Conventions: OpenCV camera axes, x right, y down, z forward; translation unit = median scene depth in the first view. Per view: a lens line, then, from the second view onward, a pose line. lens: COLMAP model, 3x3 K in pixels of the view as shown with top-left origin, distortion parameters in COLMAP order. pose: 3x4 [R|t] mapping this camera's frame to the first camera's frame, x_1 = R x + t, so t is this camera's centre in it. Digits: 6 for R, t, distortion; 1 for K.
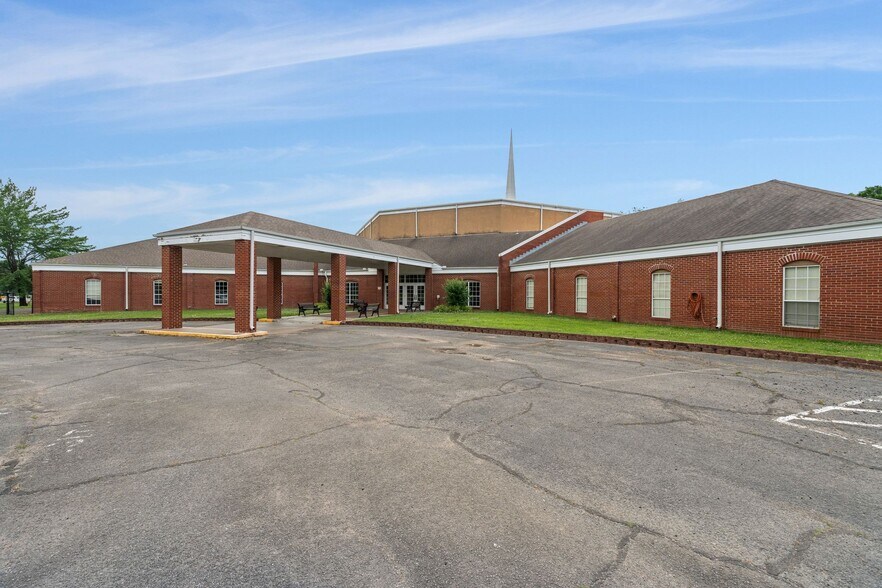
lens RADIAL K [[378.7, 0, 441.6], [0, 378.7, 296.4], [0, 0, 1]] dist [-0.000756, -0.000141]
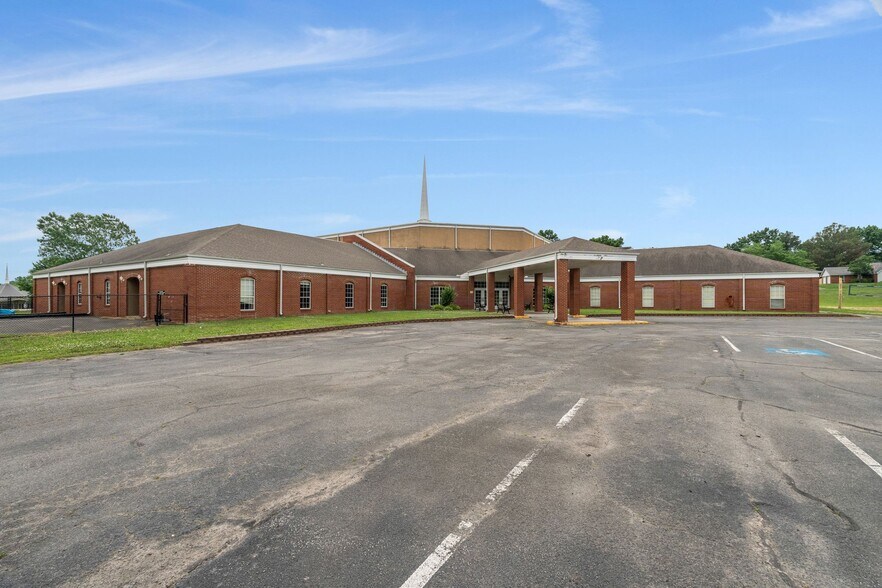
lens RADIAL K [[378.7, 0, 441.6], [0, 378.7, 296.4], [0, 0, 1]] dist [-0.000756, -0.000141]
pose [[0.795736, 0.001521, 0.605642, -1.111016], [0.006223, 0.999924, -0.010688, 0.004694], [-0.605612, 0.012273, 0.795665, 0.117235]]
